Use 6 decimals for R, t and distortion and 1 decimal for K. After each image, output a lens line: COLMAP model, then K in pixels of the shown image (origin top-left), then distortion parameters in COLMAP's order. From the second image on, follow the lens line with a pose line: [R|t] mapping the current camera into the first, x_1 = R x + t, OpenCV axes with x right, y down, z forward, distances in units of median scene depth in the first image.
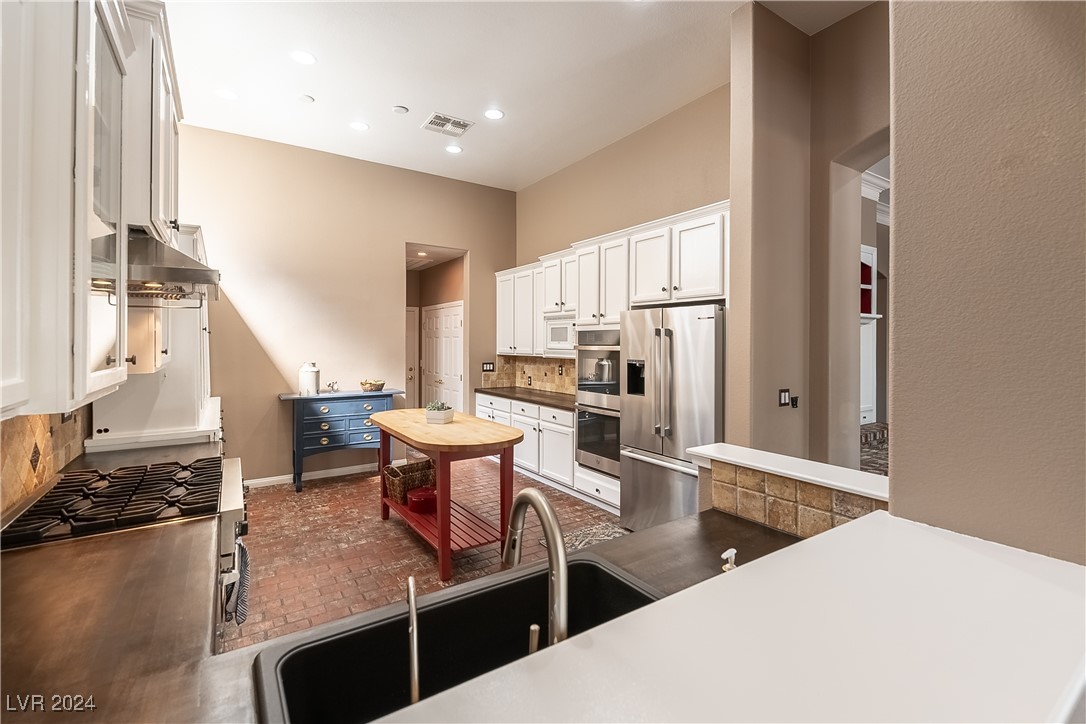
lens RADIAL K [[479.7, 0, 543.1], [0, 479.7, 343.6], [0, 0, 1]] dist [-0.000129, -0.000021]
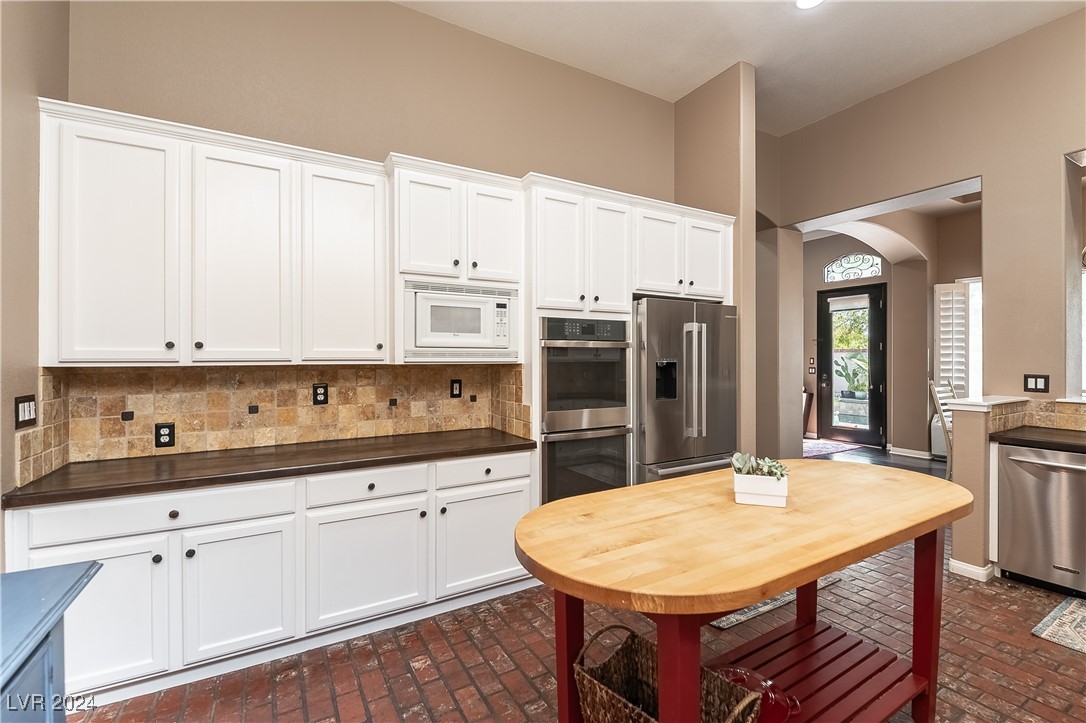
lens RADIAL K [[475.4, 0, 552.2], [0, 475.4, 360.4], [0, 0, 1]] dist [0.000411, -0.000067]
pose [[0.048951, -0.009337, 0.998758, -0.418981], [0.002641, 0.999954, 0.009218, 0.018128], [-0.998798, 0.002186, 0.048974, 0.737944]]
